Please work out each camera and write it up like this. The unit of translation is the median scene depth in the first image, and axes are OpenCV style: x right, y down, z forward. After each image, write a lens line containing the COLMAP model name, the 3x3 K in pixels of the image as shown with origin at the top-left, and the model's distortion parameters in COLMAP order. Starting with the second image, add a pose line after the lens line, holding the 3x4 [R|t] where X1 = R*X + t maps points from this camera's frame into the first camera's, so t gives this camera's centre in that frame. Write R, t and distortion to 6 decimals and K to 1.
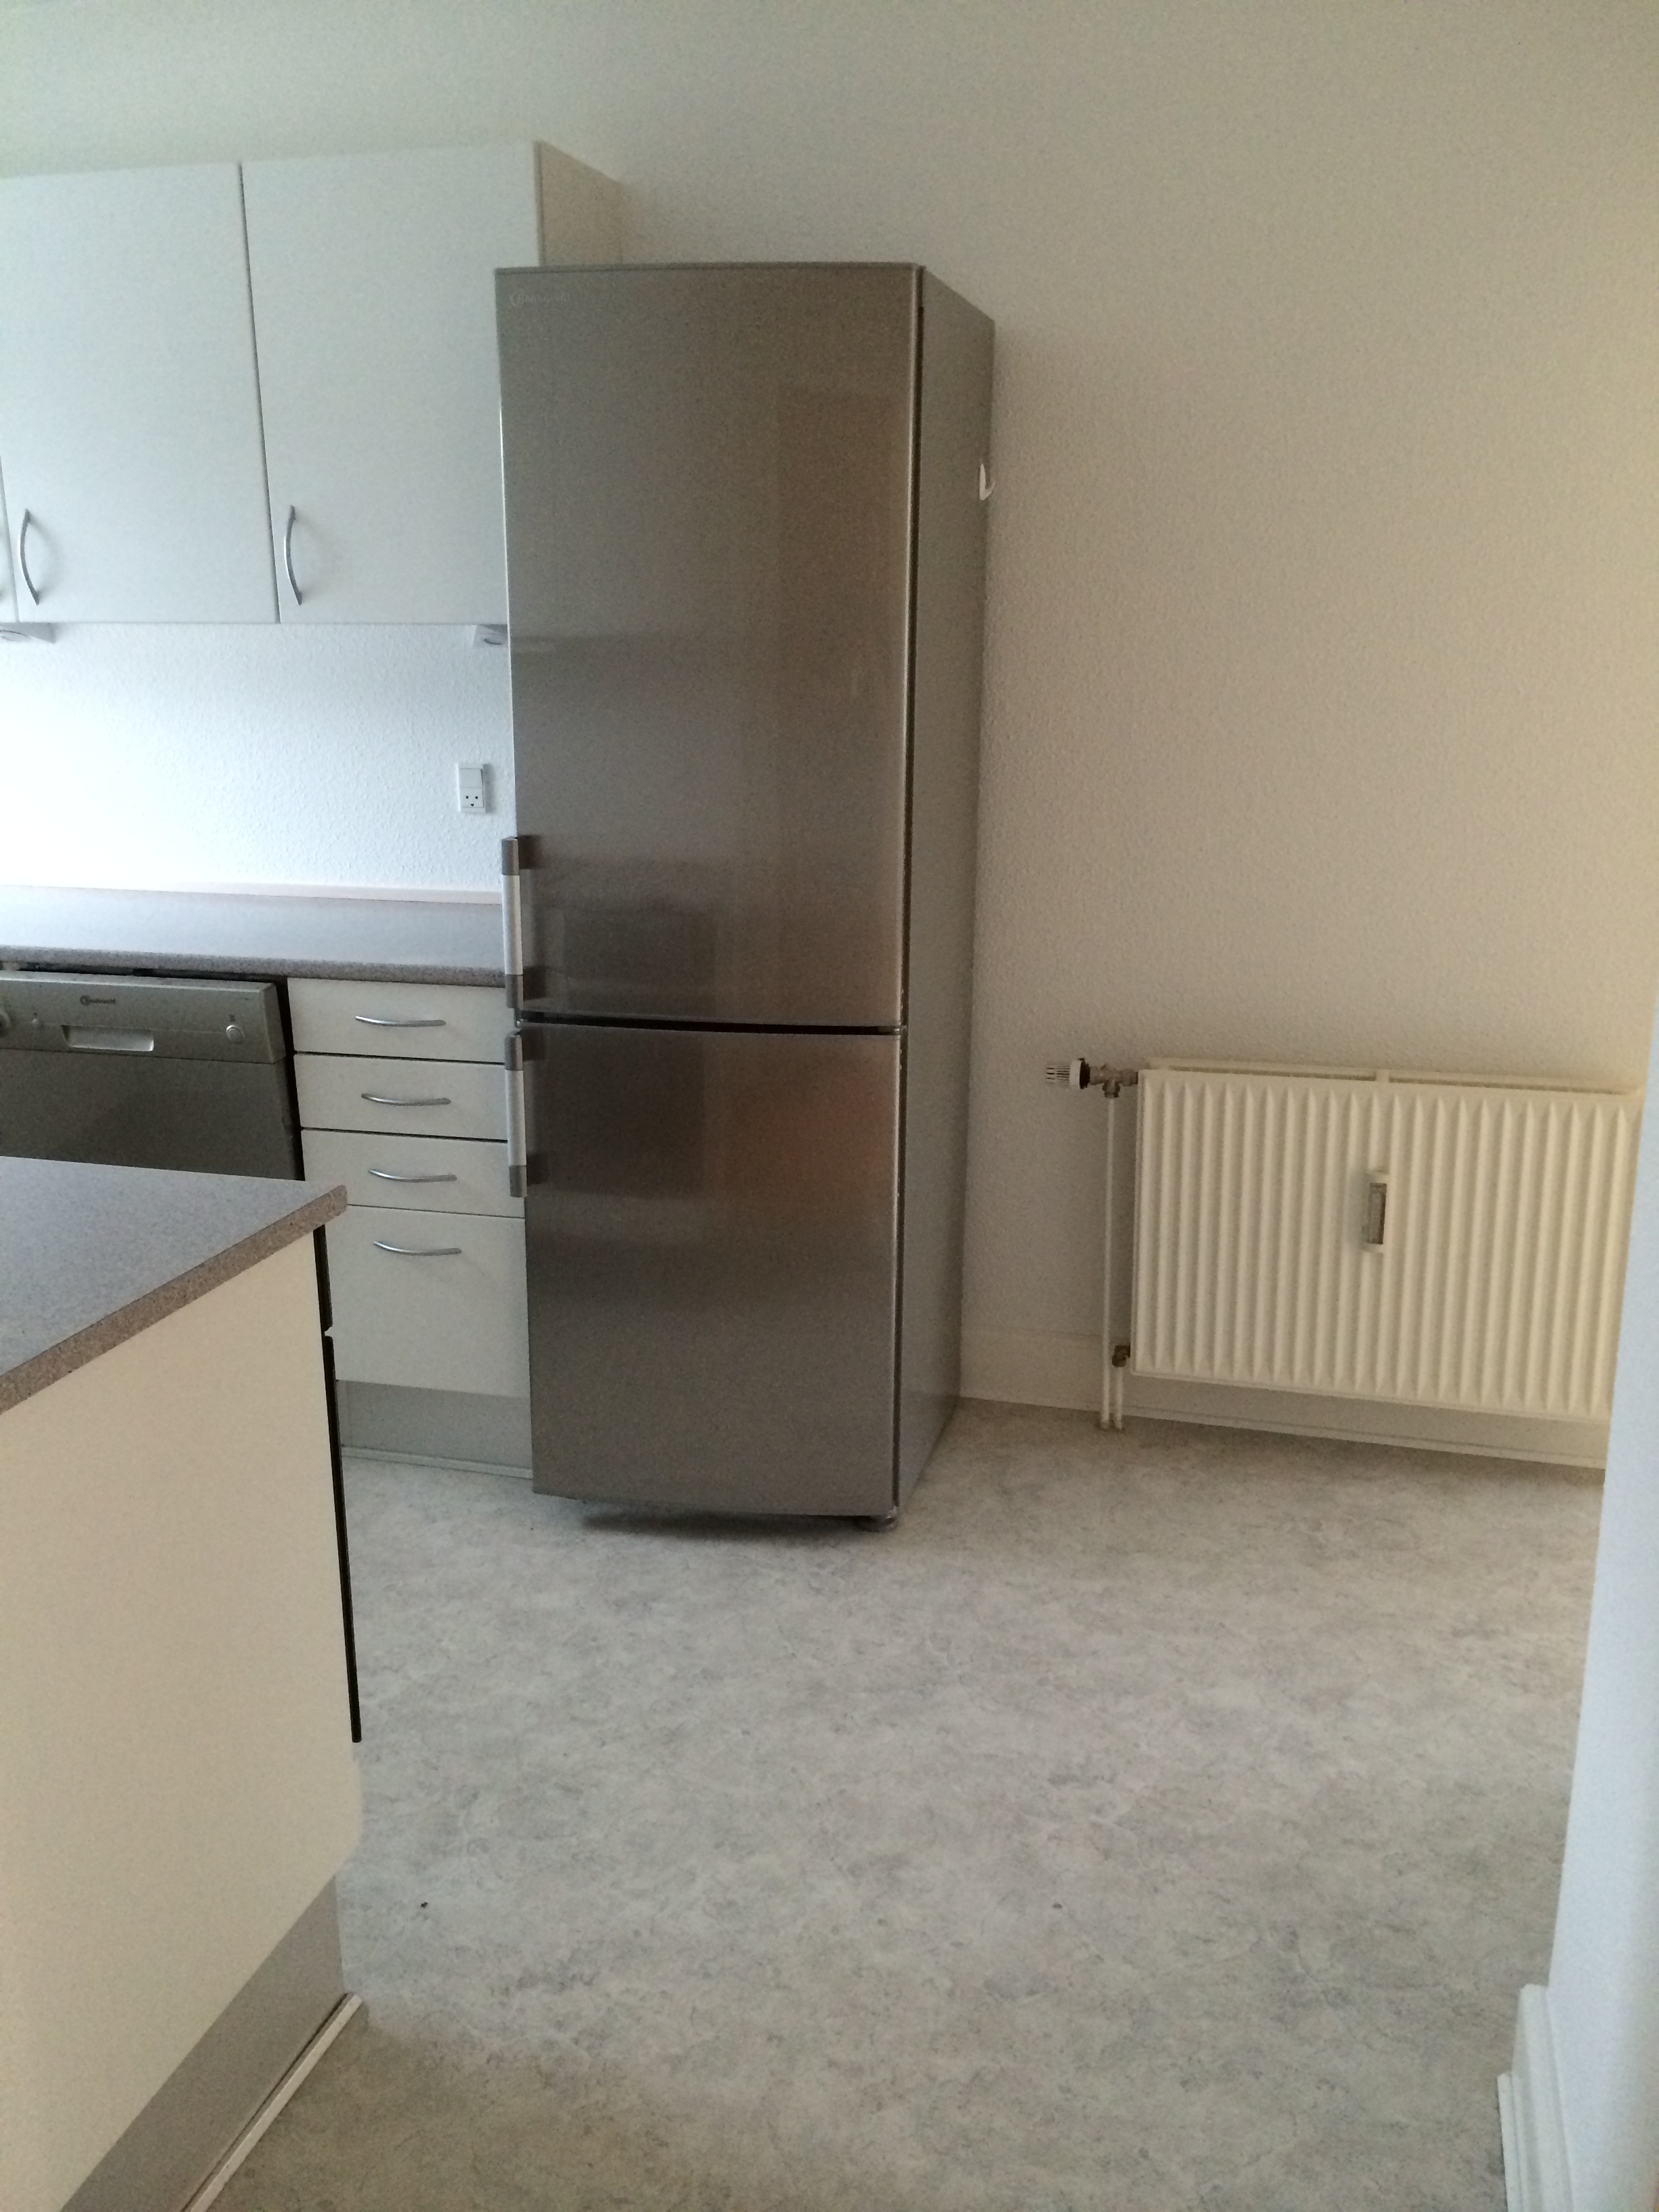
lens RADIAL K [[1901.9, 0, 823.5], [0, 1901.9, 1104.5], [0, 0, 1]] dist [0.076824, -0.002882]
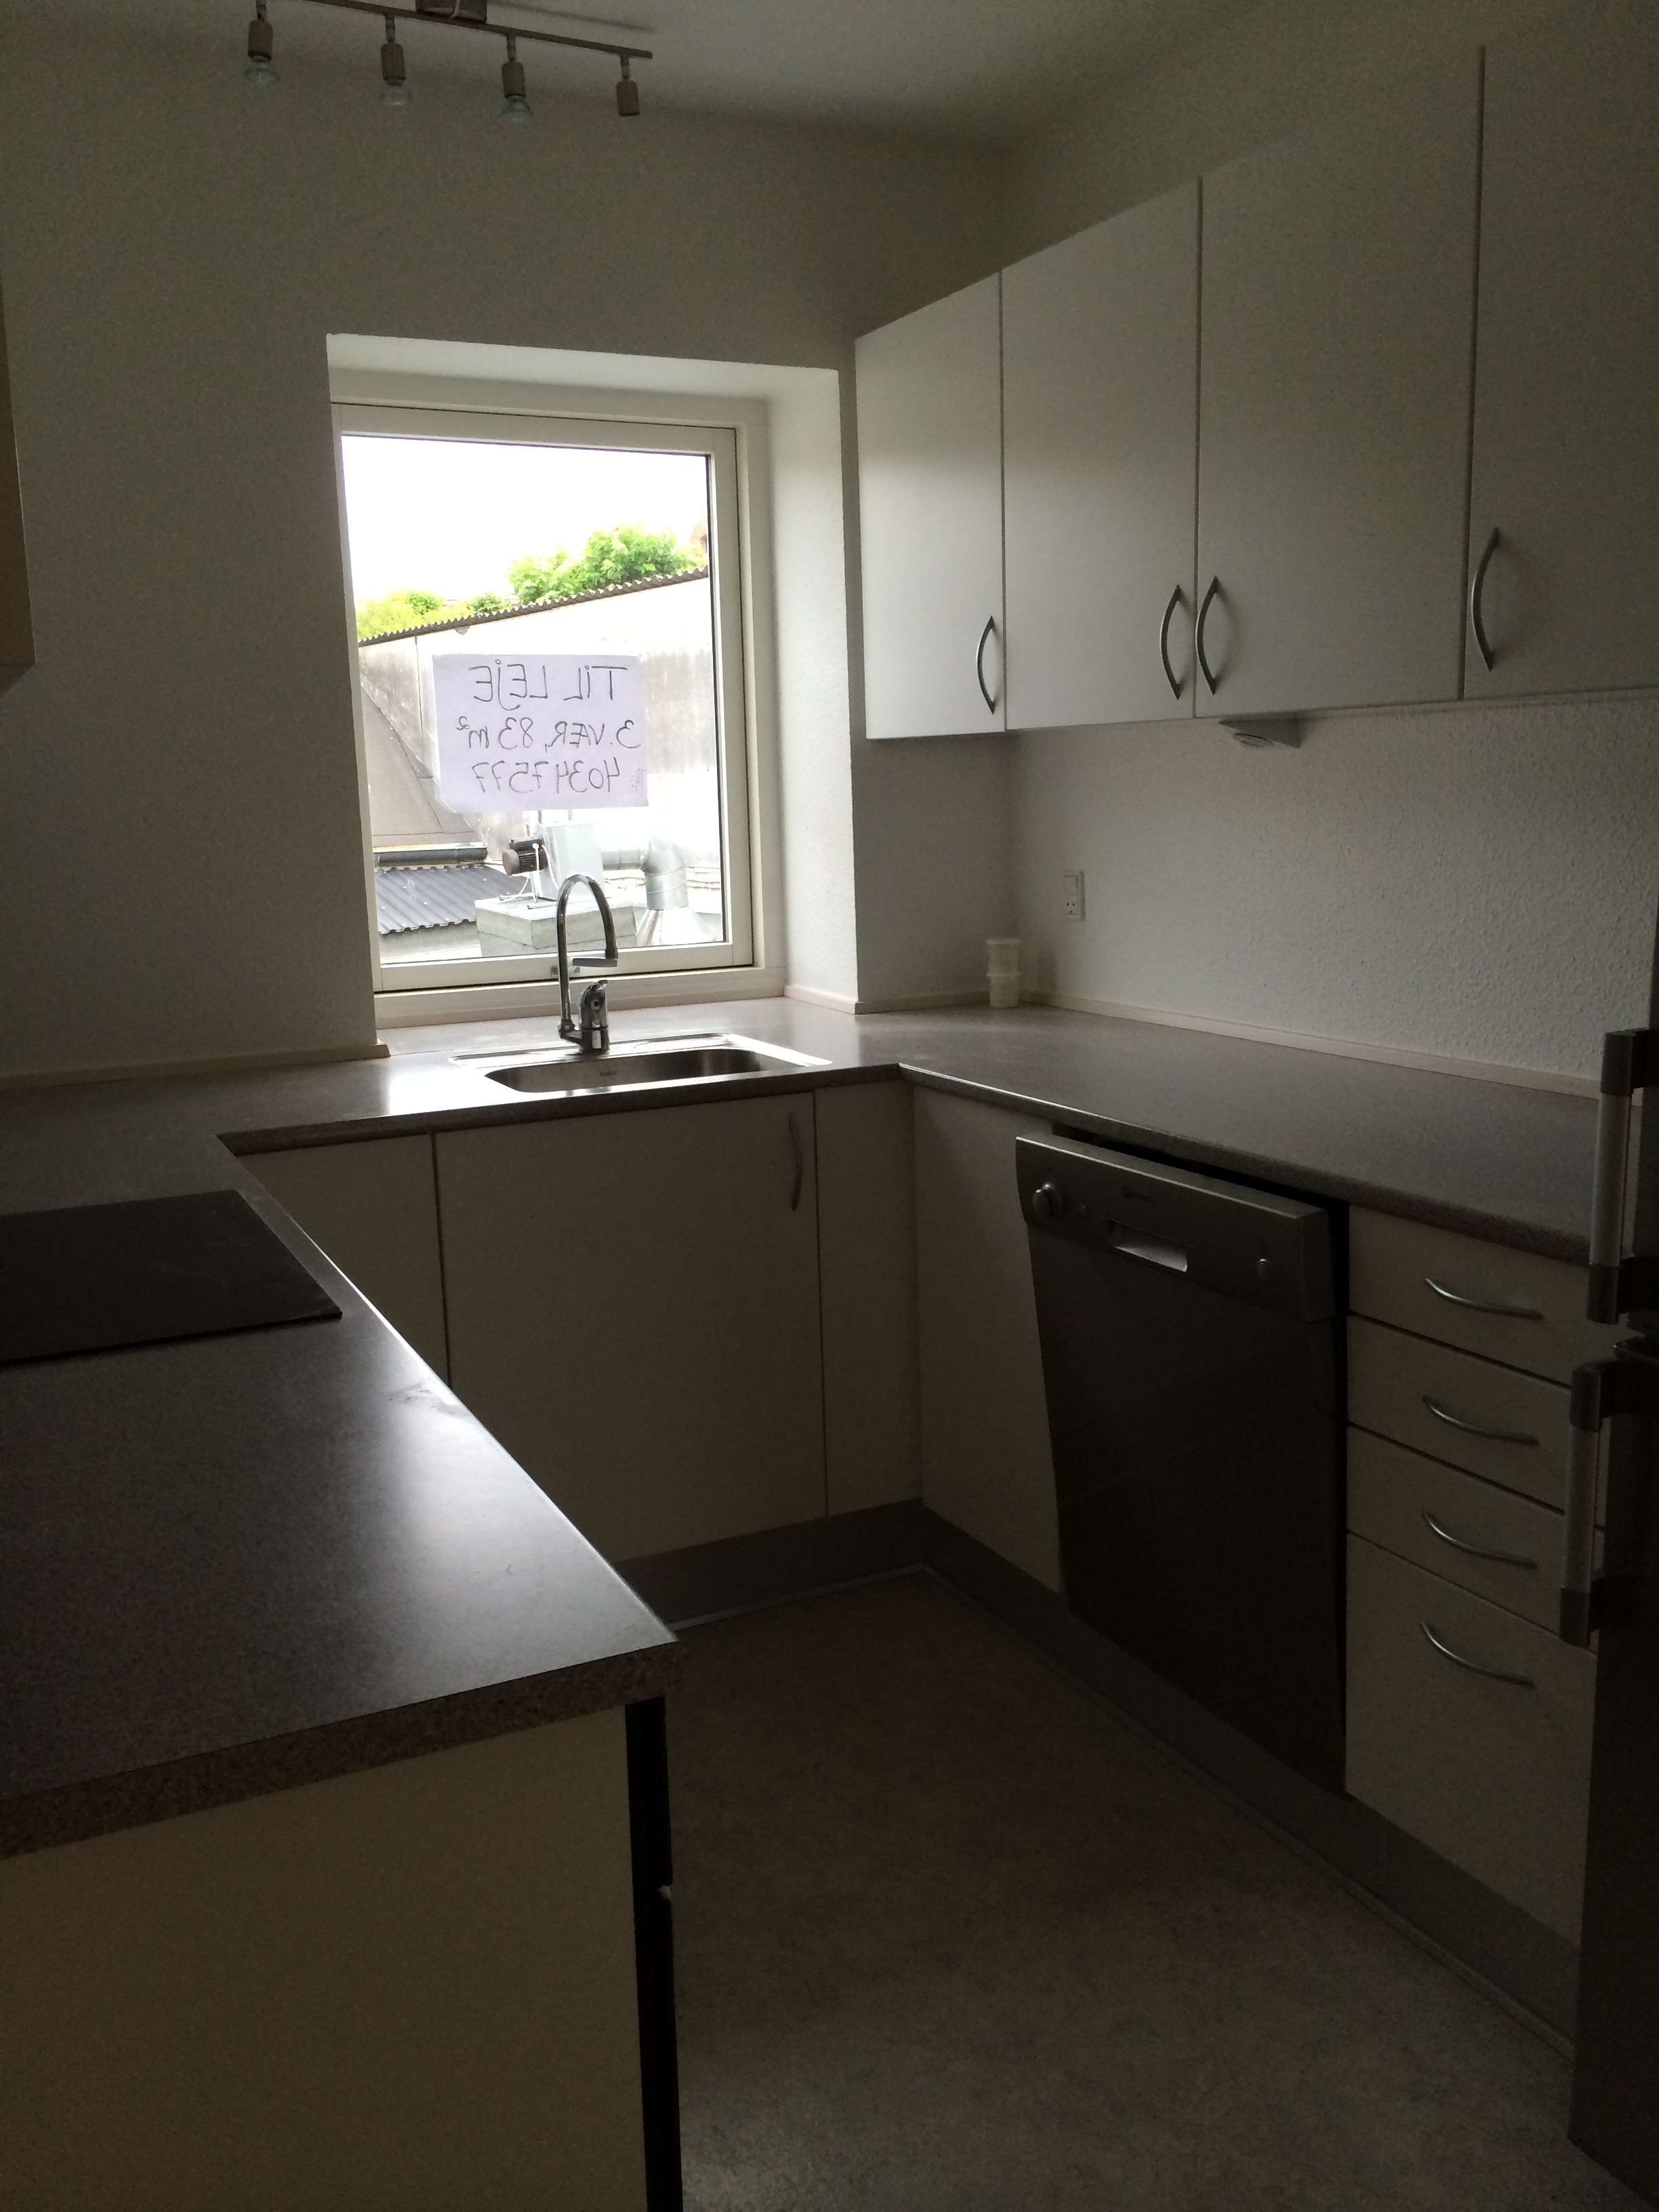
lens RADIAL K [[1901.9, 0, 837.4], [0, 1901.9, 1100.1], [0, 0, 1]] dist [0.076824, -0.002882]
pose [[0.663758, 0.119053, -0.738411, 0.098513], [-0.174177, 0.984712, 0.002196, -0.071952], [0.727384, 0.127157, 0.674347, 0.396382]]
